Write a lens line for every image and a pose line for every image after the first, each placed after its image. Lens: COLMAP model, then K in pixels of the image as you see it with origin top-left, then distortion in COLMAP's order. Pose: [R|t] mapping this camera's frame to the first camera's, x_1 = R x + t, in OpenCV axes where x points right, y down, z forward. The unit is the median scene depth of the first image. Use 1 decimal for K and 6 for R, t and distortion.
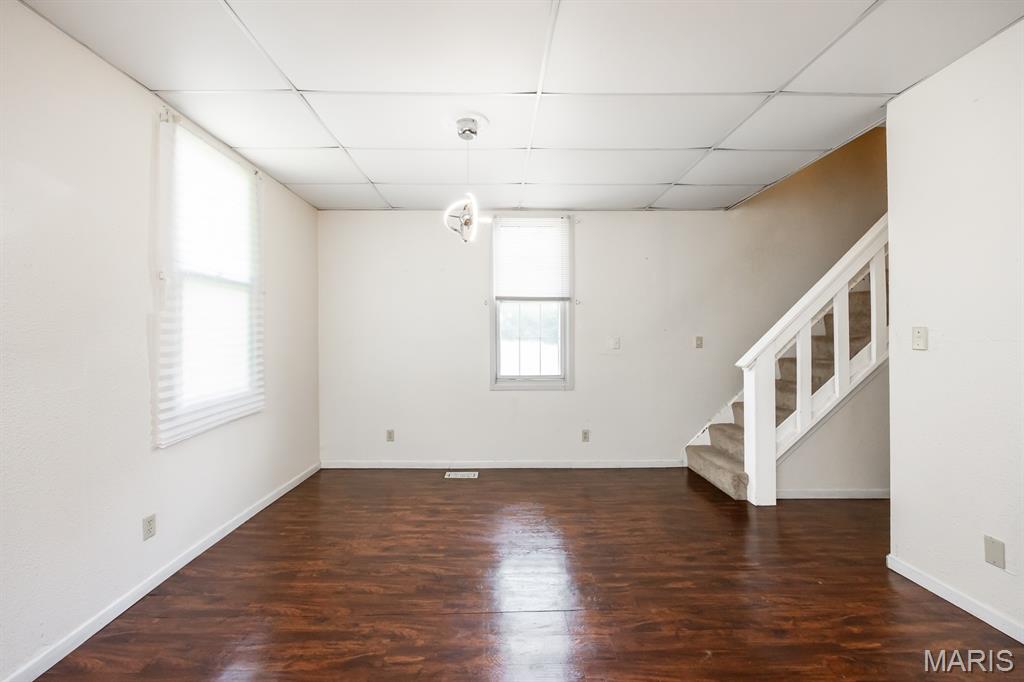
lens RADIAL K [[407.0, 0, 512.6], [0, 407.0, 336.4], [0, 0, 1]] dist [0.000564, 0.000077]
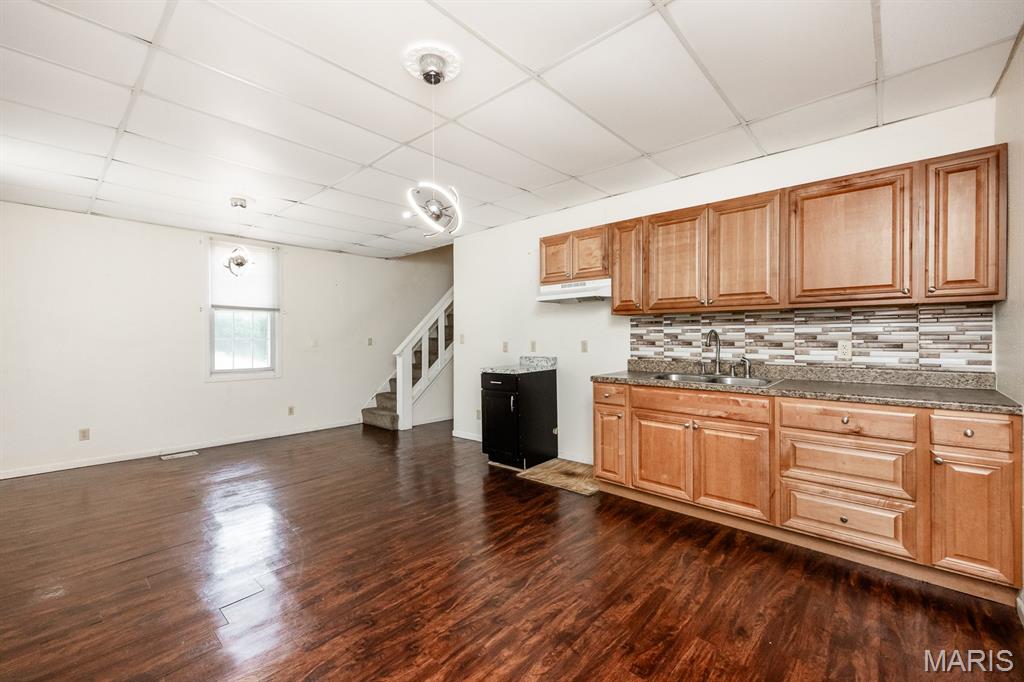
lens RADIAL K [[407.0, 0, 512.6], [0, 407.0, 336.4], [0, 0, 1]] dist [0.000564, 0.000077]
pose [[0.688228, 0.006261, 0.725467, -0.387609], [0.000016, 0.999963, -0.008645, 0.008473], [-0.725494, 0.005961, 0.688202, -0.613737]]
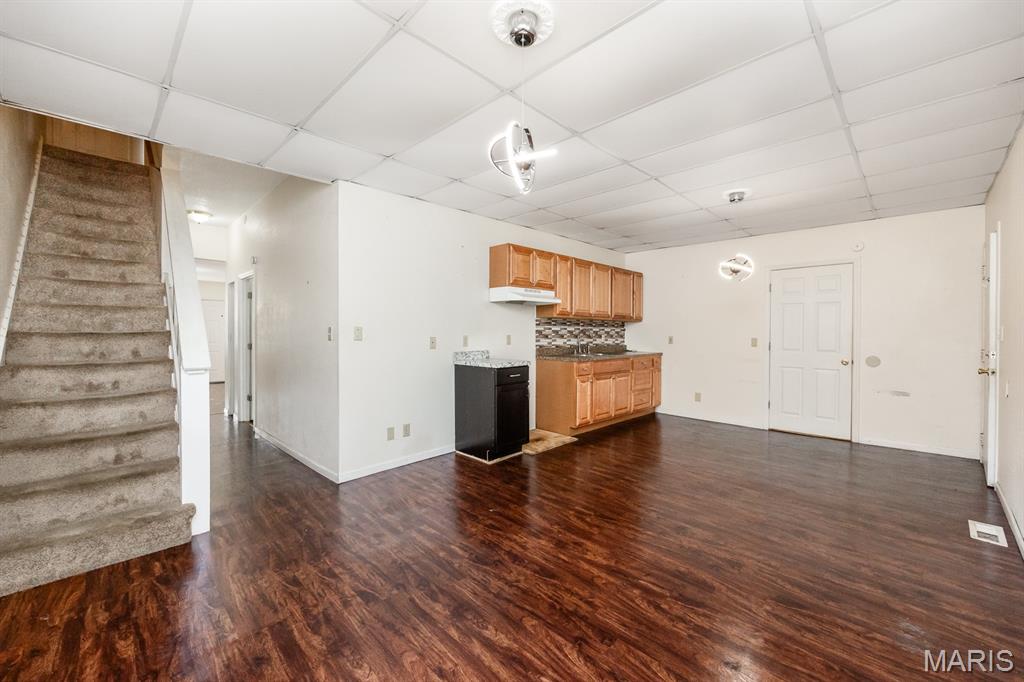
lens RADIAL K [[407.0, 0, 512.6], [0, 407.0, 336.4], [0, 0, 1]] dist [0.000564, 0.000077]
pose [[-0.682293, -0.000507, 0.731079, -0.448310], [0.004224, 0.999980, 0.004635, 0.008527], [-0.731067, 0.006250, -0.682277, 1.099990]]
